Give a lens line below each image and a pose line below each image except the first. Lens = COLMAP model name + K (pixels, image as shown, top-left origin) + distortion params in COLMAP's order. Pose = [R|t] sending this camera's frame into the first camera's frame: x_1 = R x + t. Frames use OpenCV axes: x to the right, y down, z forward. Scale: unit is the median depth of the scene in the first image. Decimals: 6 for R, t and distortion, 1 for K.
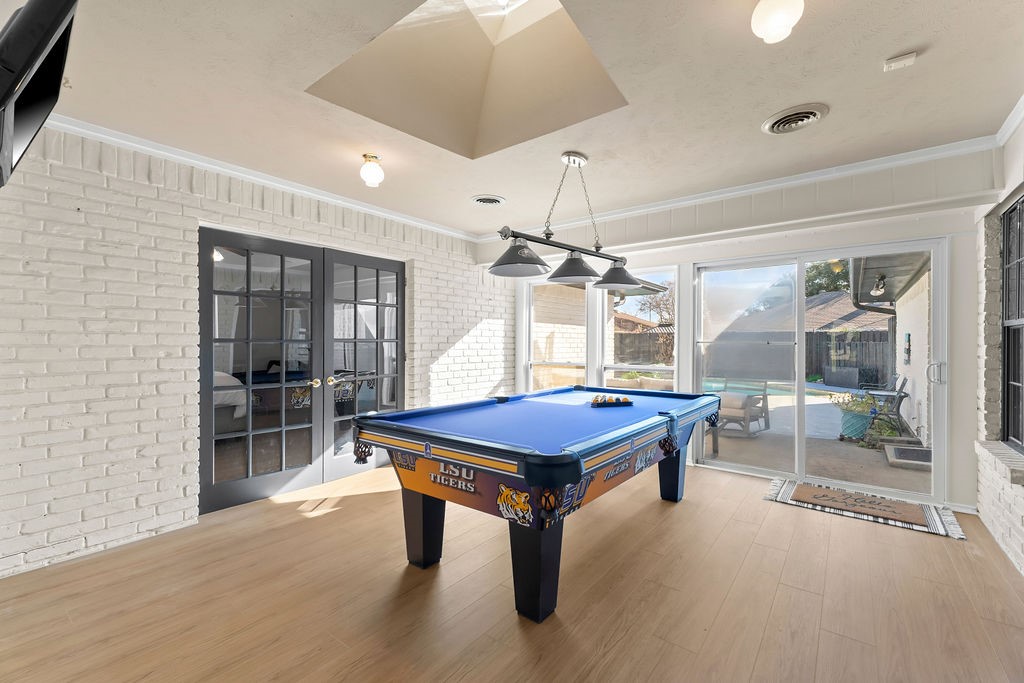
lens RADIAL K [[439.3, 0, 512.7], [0, 439.3, 343.8], [0, 0, 1]] dist [0.000796, 0.000146]
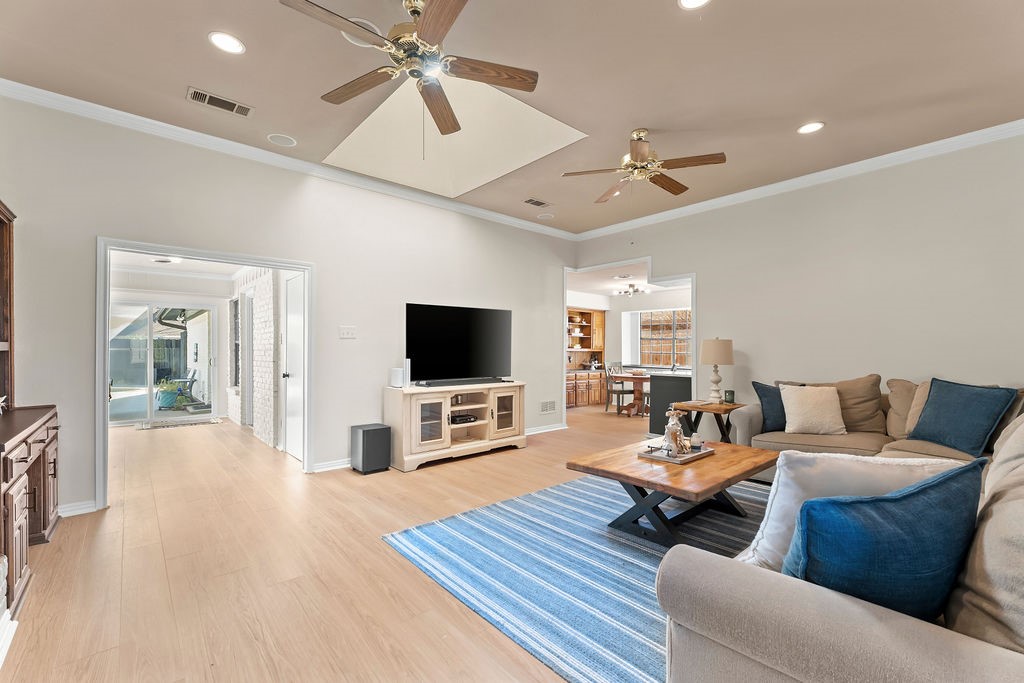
lens RADIAL K [[430.6, 0, 511.6], [0, 430.6, 349.8], [0, 0, 1]] dist [-0.000622, -0.000044]
pose [[0.187488, -0.003939, 0.982259, -0.497103], [0.002565, 0.999991, 0.003520, -0.001600], [-0.982264, 0.001860, 0.187496, -0.497846]]
